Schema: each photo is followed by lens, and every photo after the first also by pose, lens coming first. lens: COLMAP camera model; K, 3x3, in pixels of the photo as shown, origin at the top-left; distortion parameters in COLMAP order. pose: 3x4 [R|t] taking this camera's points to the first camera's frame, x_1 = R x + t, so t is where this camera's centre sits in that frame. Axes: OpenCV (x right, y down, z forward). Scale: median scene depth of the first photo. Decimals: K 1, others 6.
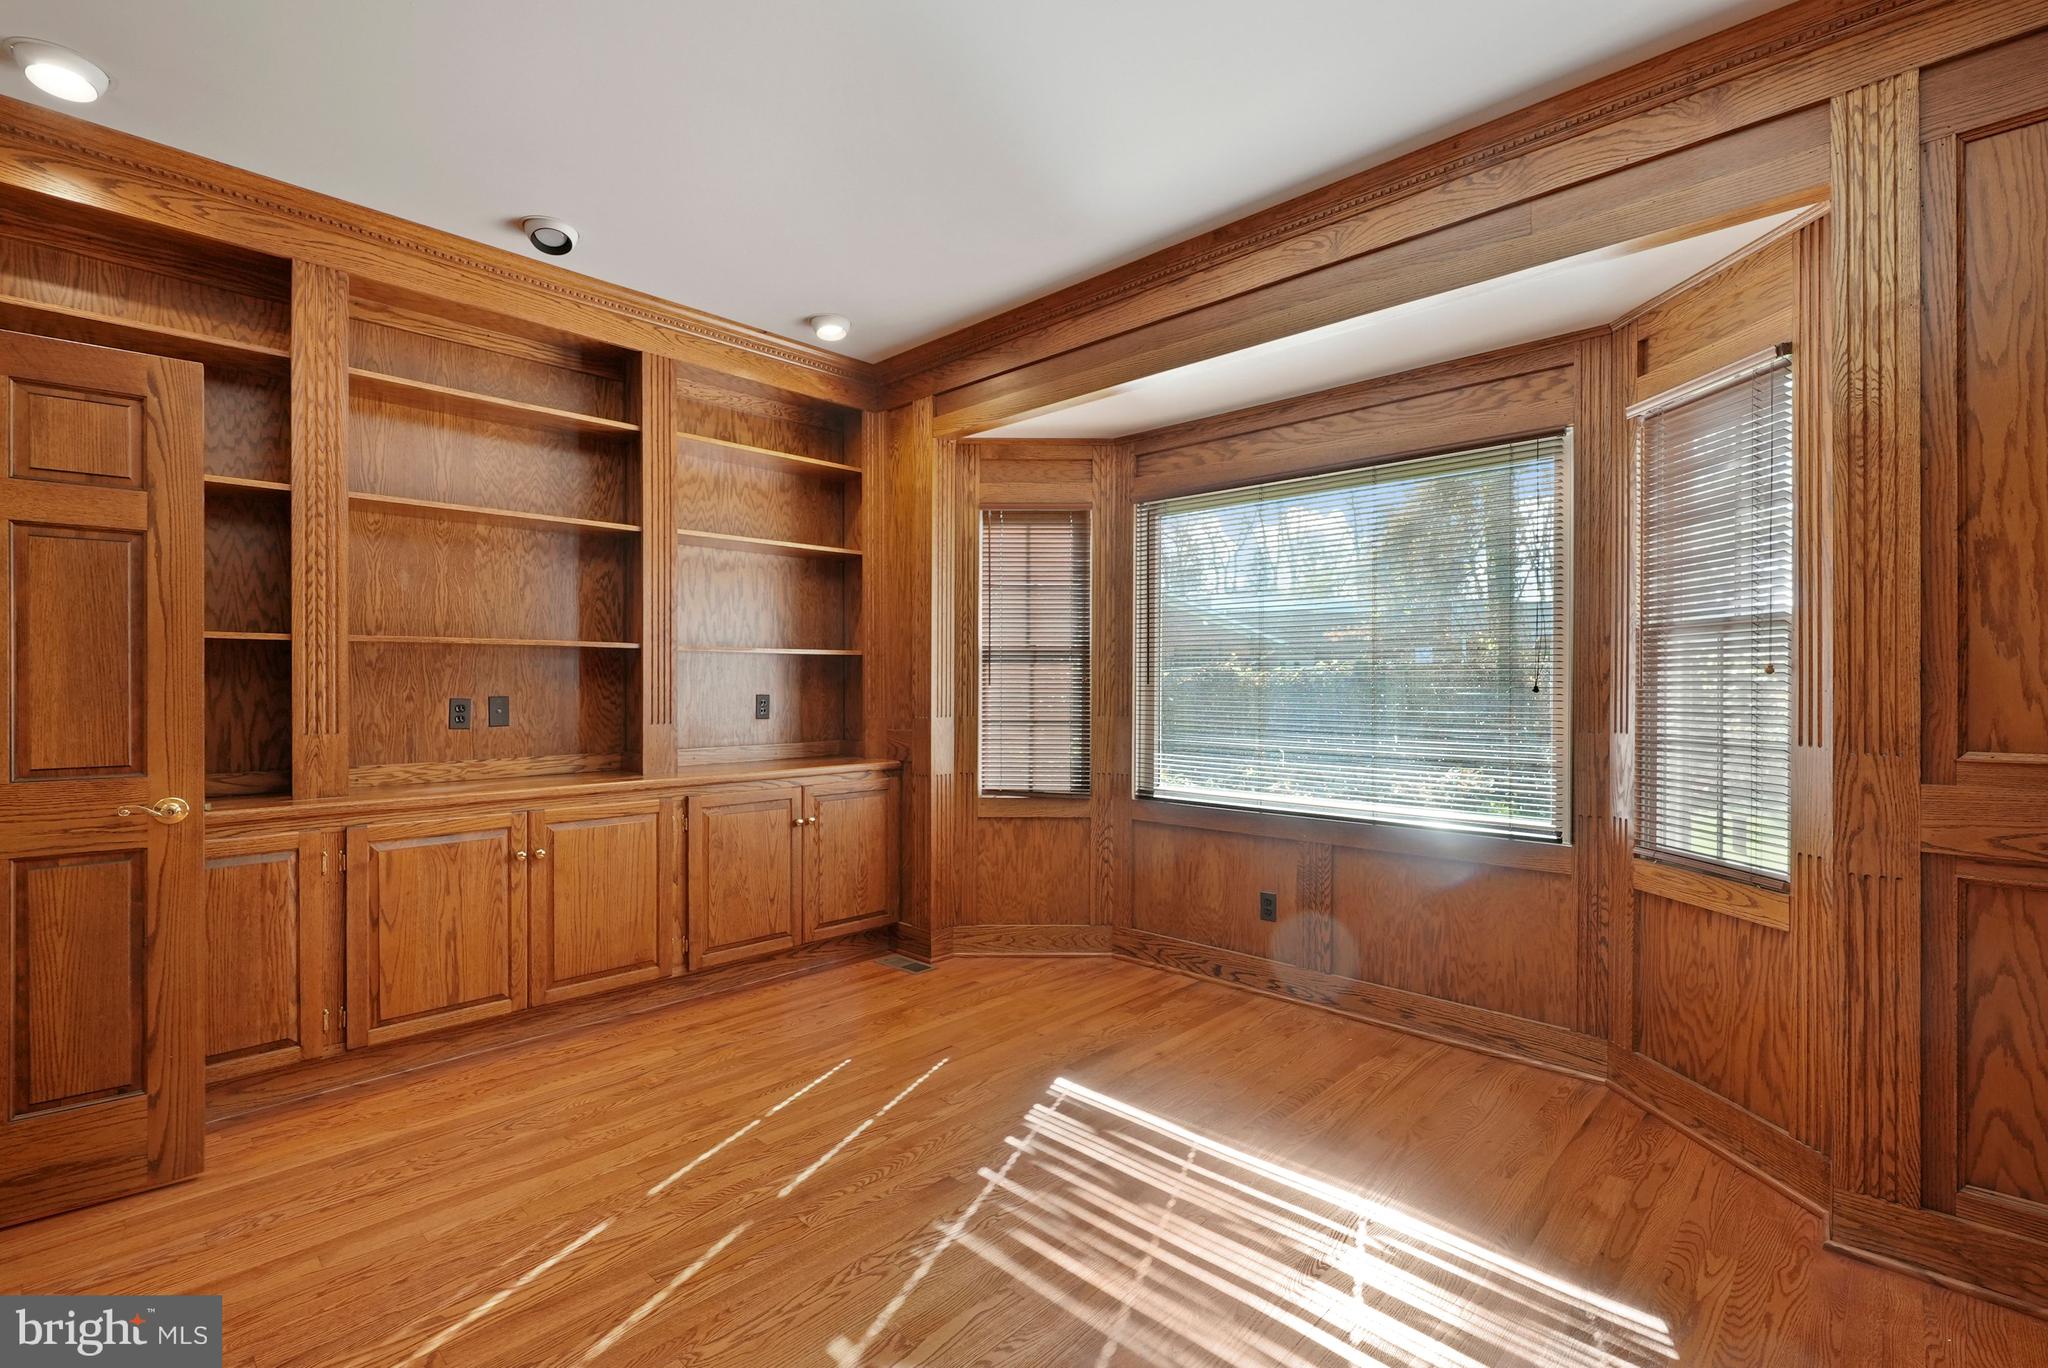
lens RADIAL K [[917.5, 0, 1024.0], [0, 917.5, 684.0], [0, 0, 1]] dist [-0.012536, 0.006431]
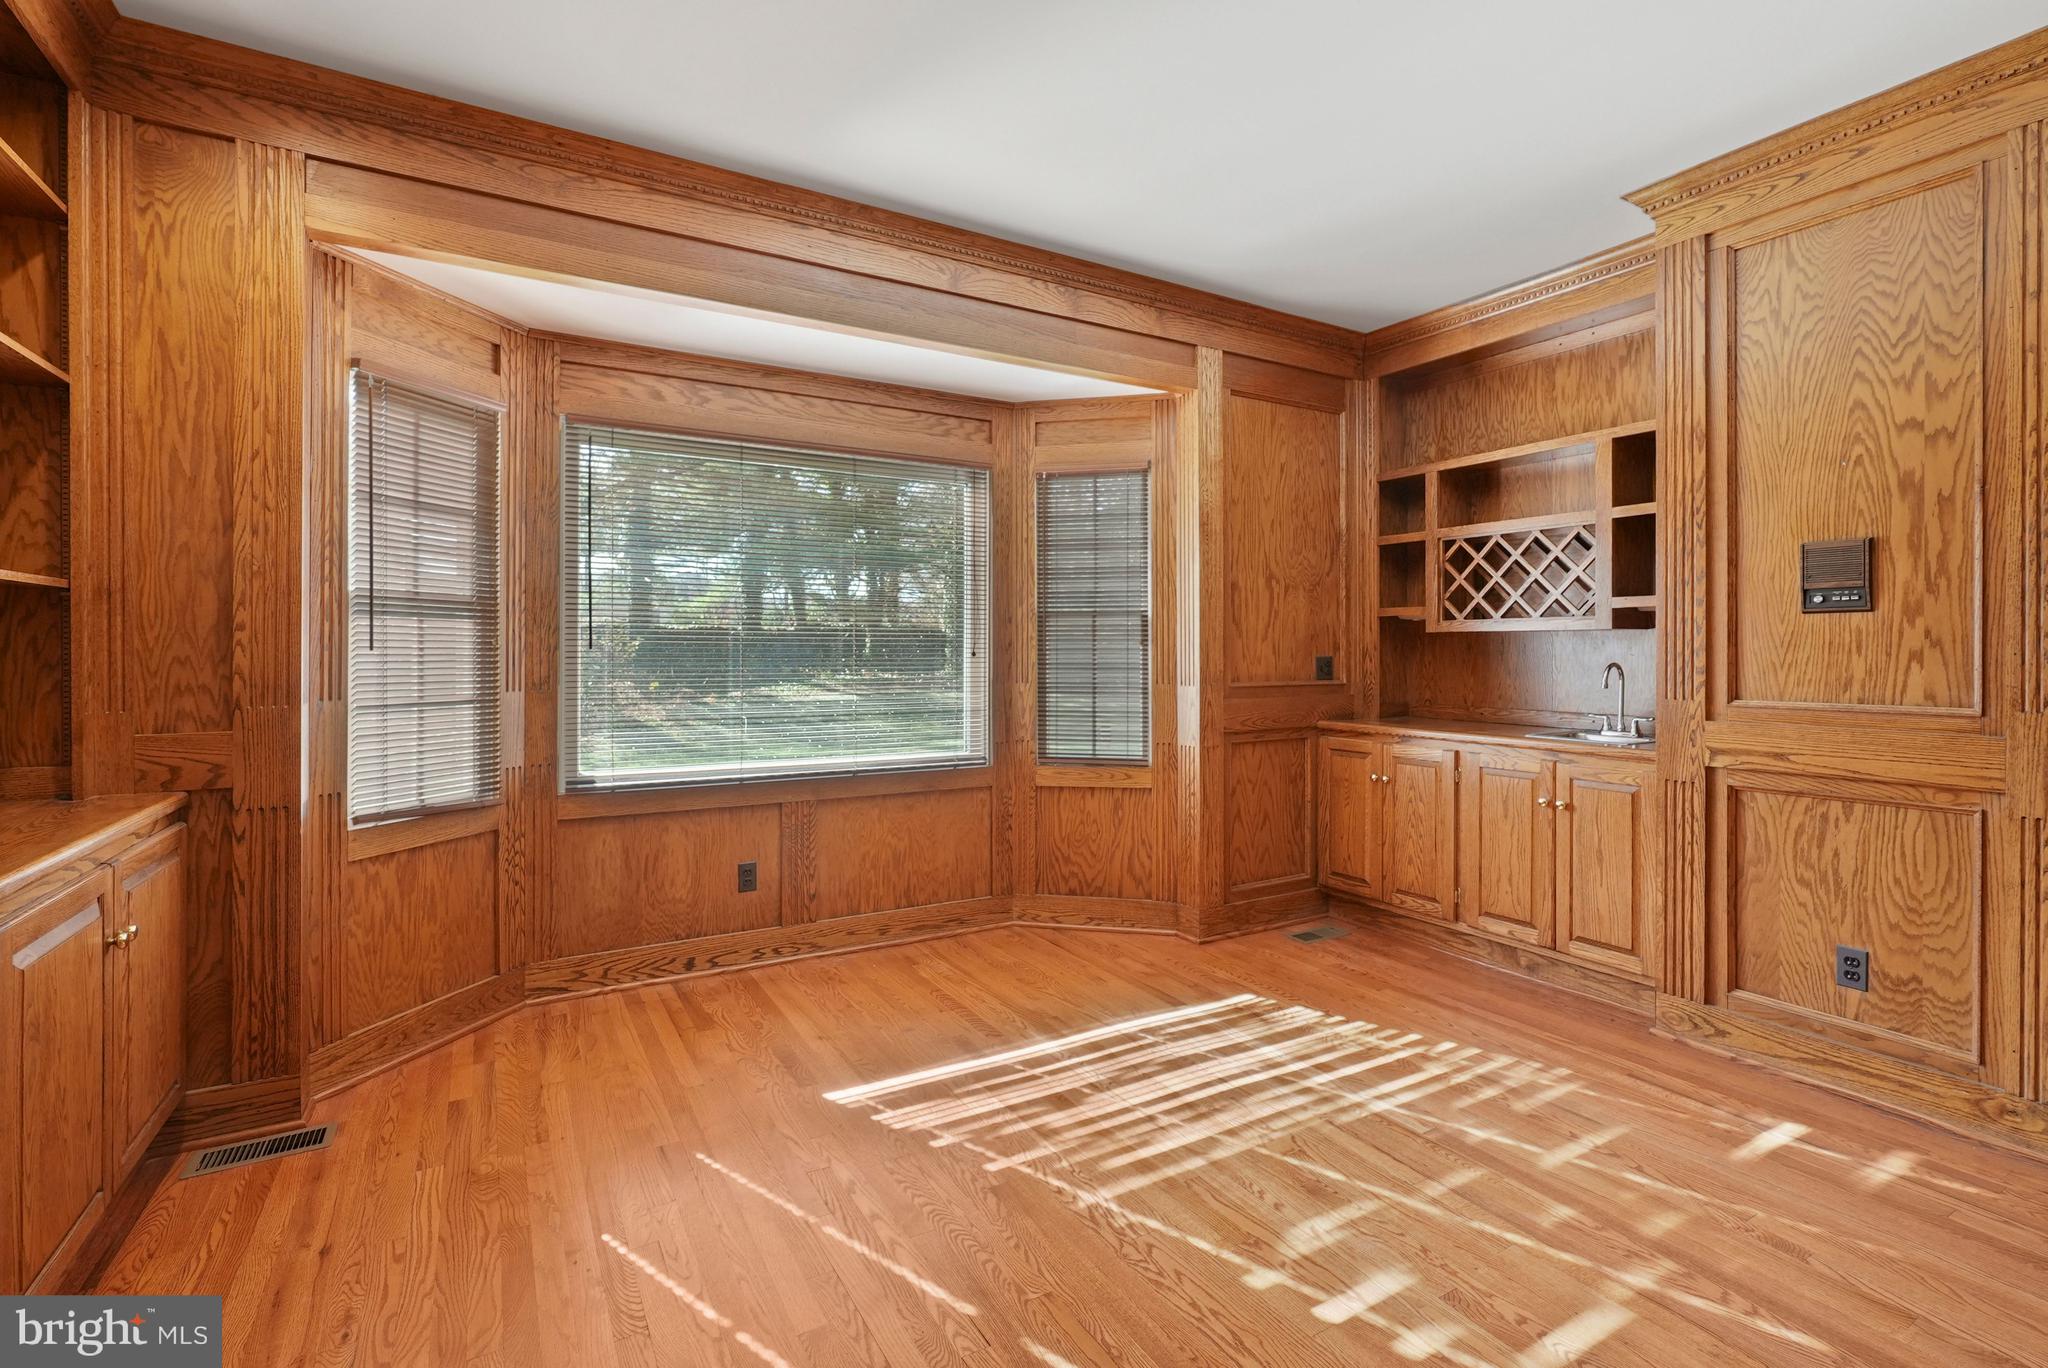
lens RADIAL K [[922.2, 0, 1026.8], [0, 922.2, 649.4], [0, 0, 1]] dist [-0.010218, 0.000682]
pose [[0.281218, 0.001087, 0.959643, -0.812151], [-0.002984, 0.999996, -0.000258, -0.000665], [-0.959639, -0.002791, 0.281220, 0.602088]]
